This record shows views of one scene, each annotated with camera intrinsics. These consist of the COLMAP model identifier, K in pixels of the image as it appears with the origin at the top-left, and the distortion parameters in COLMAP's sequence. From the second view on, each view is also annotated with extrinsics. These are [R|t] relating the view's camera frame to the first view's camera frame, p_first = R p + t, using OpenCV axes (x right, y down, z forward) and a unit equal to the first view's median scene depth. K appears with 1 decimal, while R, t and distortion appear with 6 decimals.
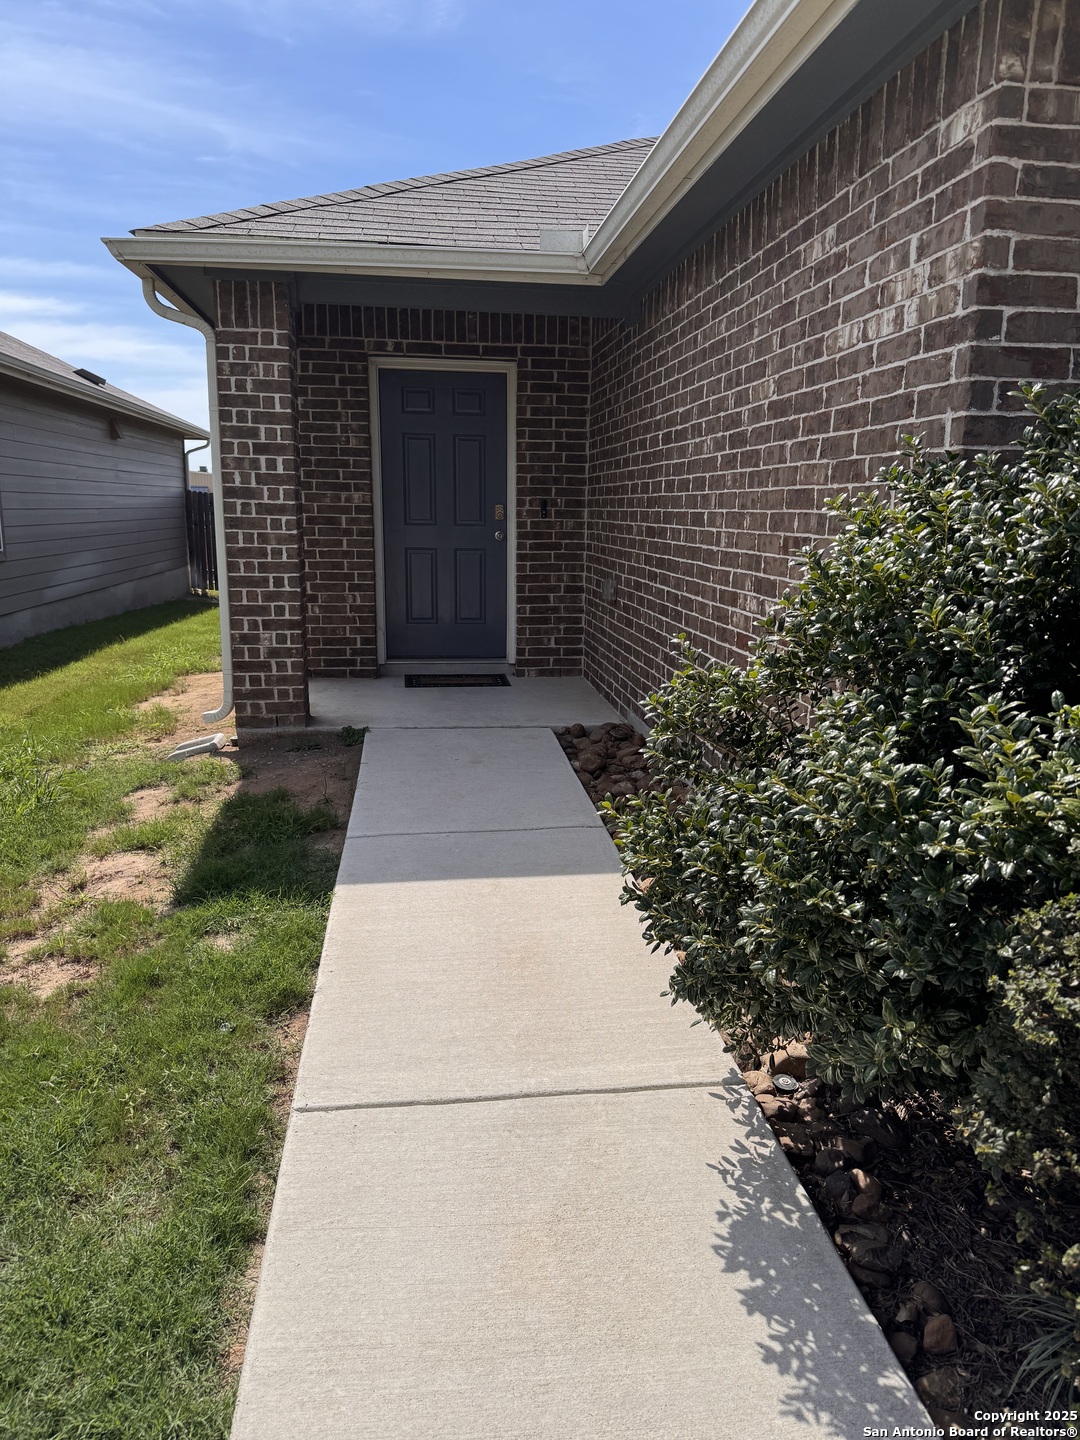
lens RADIAL K [[1002.3, 0, 543.7], [0, 1002.3, 724.7], [0, 0, 1]] dist [0.125466, -0.206704]
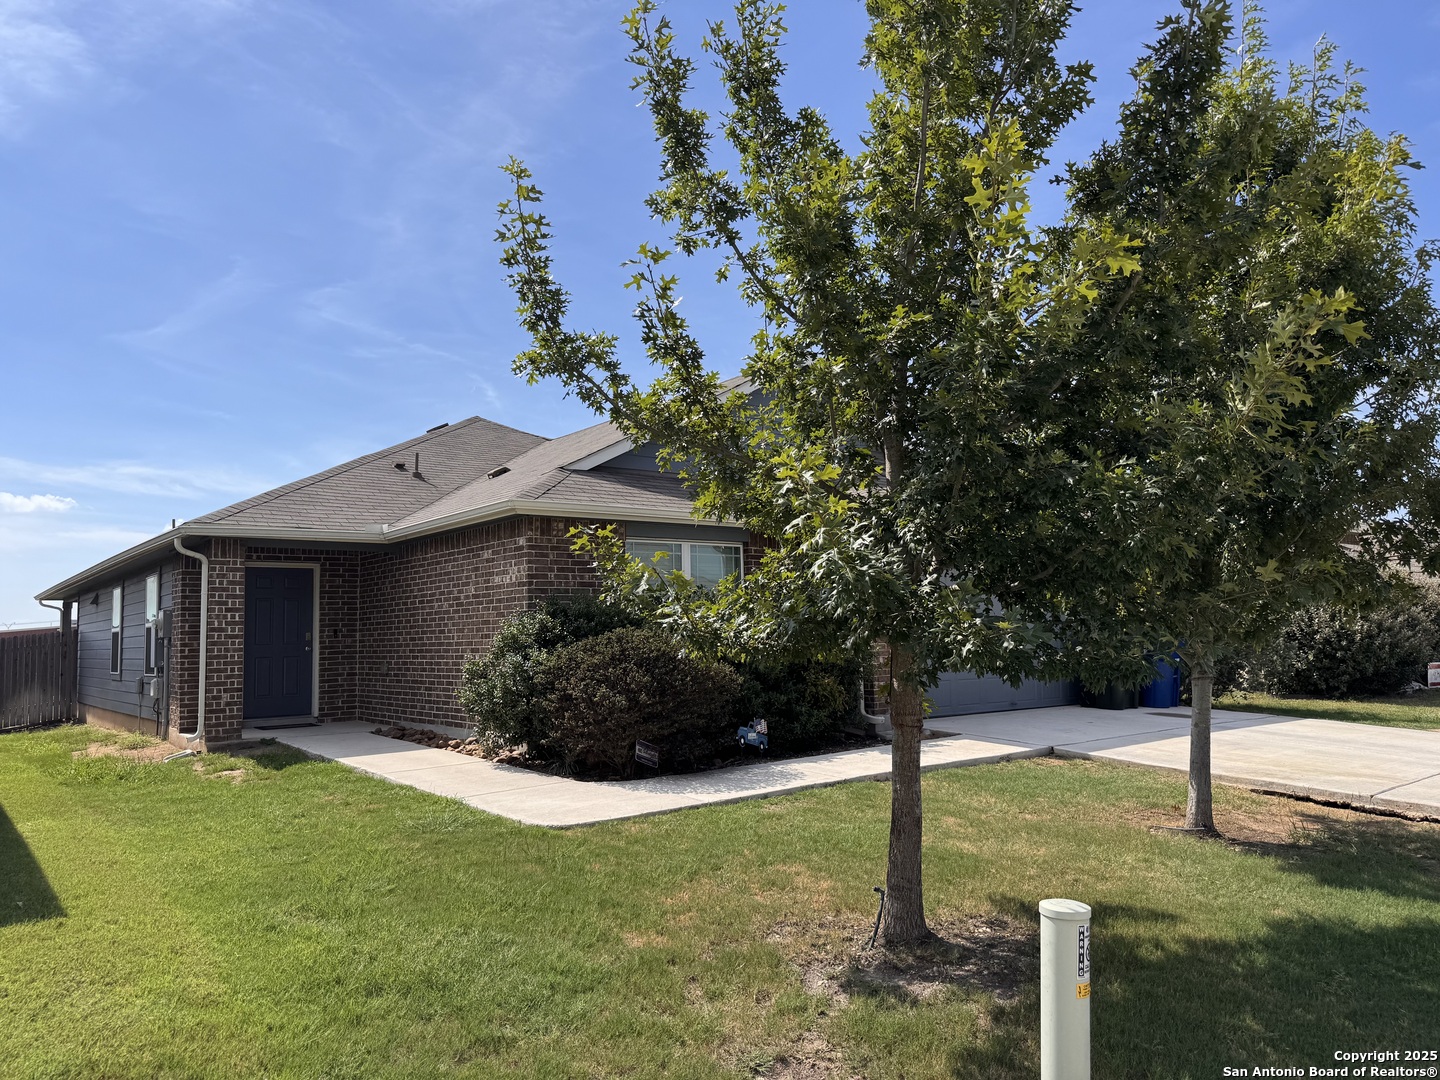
lens RADIAL K [[1002.3, 0, 716.1], [0, 1002.3, 544.3], [0, 0, 1]] dist [0.125466, -0.206704]
pose [[0.858373, 0.013000, 0.512862, -0.495392], [0.142273, 0.954437, -0.262314, 0.315317], [-0.492904, 0.298130, 0.817413, -1.337415]]
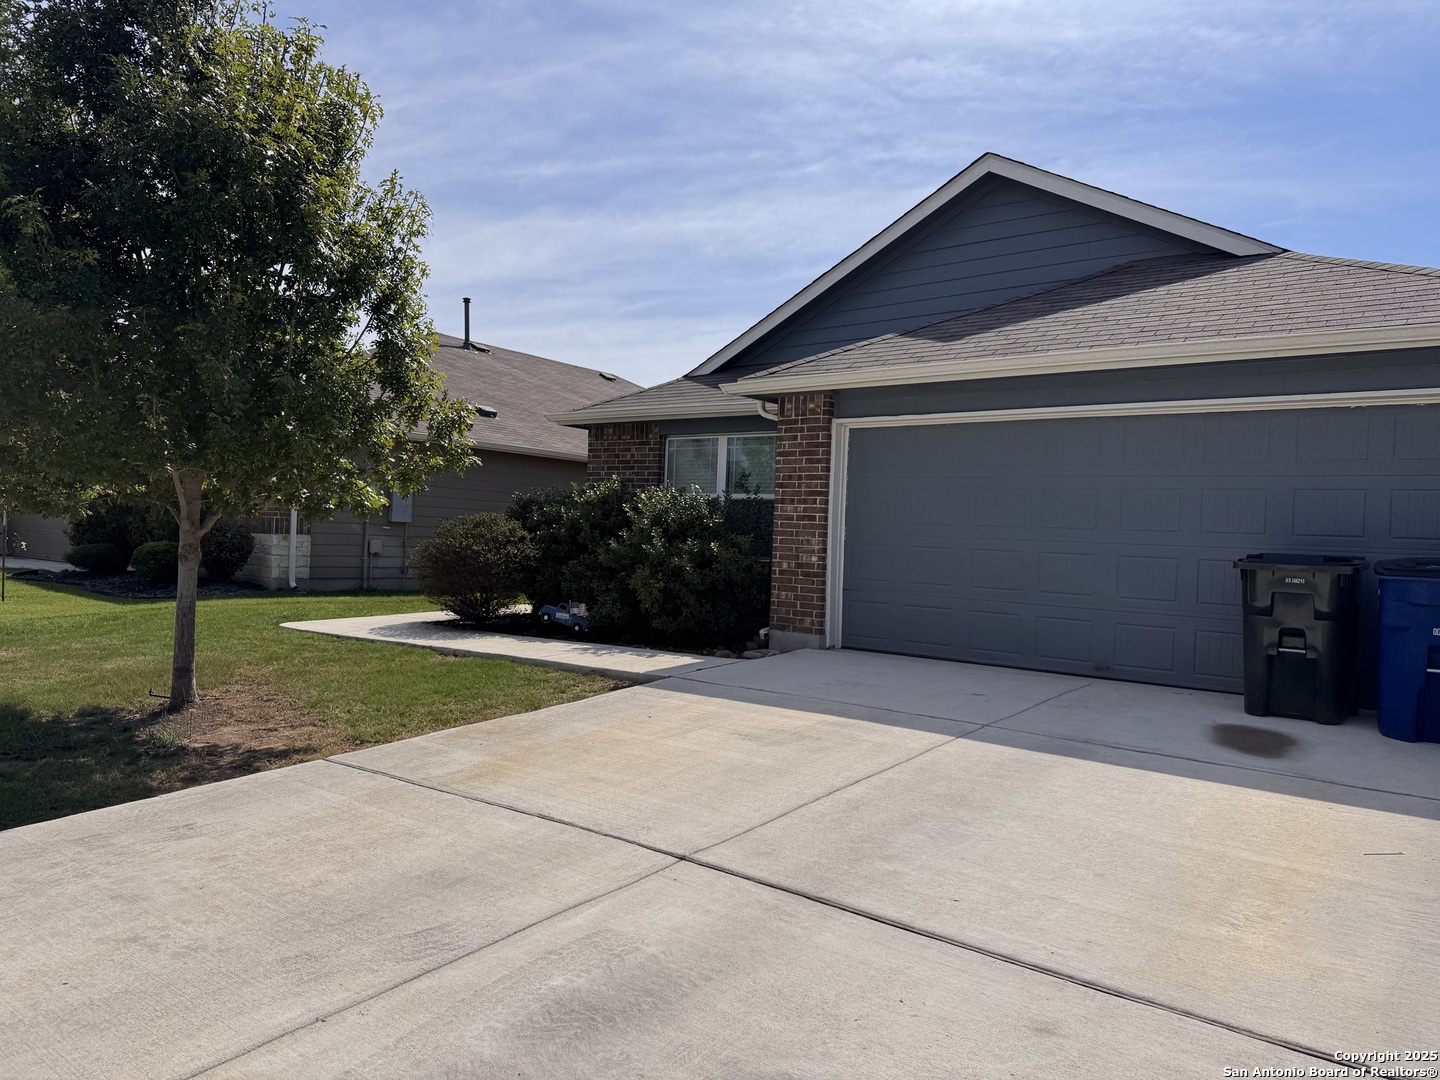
lens RADIAL K [[990.7, 0, 720.0], [0, 990.7, 540.0], [0, 0, 1]] dist [0.101181, -0.194866]
pose [[0.709786, 0.015629, -0.704244, 2.056937], [-0.178690, 0.971047, -0.158546, 0.287293], [0.681376, 0.238375, 0.692029, -0.952778]]
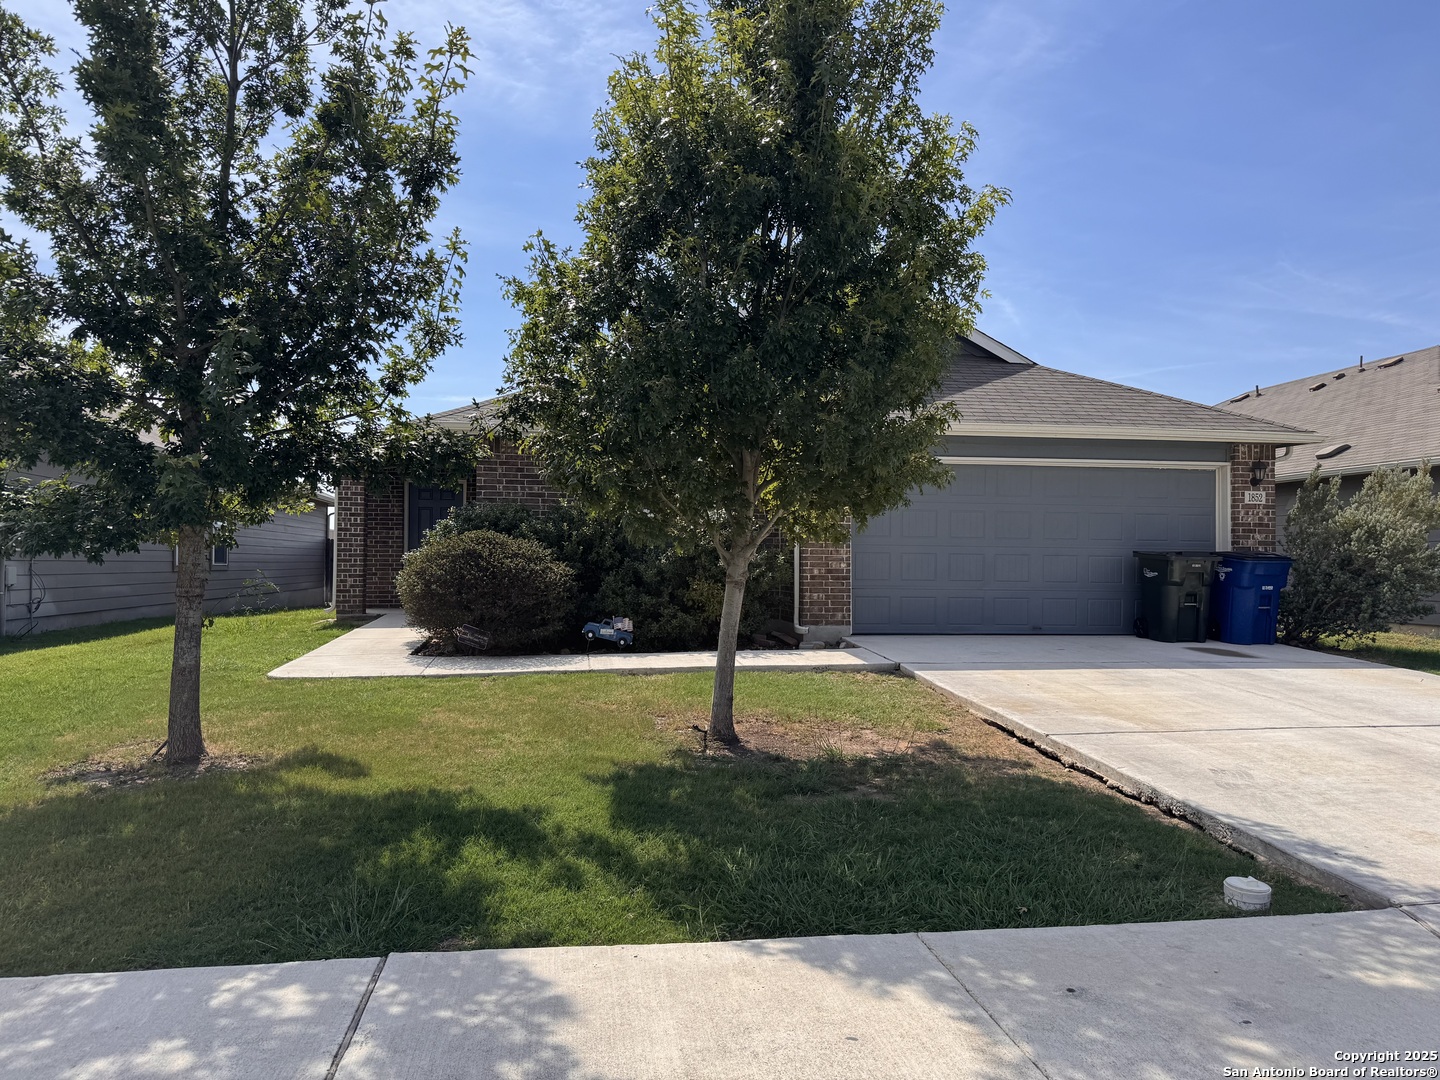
lens RADIAL K [[1002.3, 0, 716.1], [0, 1002.3, 544.3], [0, 0, 1]] dist [0.125466, -0.206704]
pose [[0.999425, -0.005252, 0.033484, 0.636964], [0.012719, 0.973836, -0.226895, 0.462174], [-0.031417, 0.227190, 0.973344, -1.759923]]
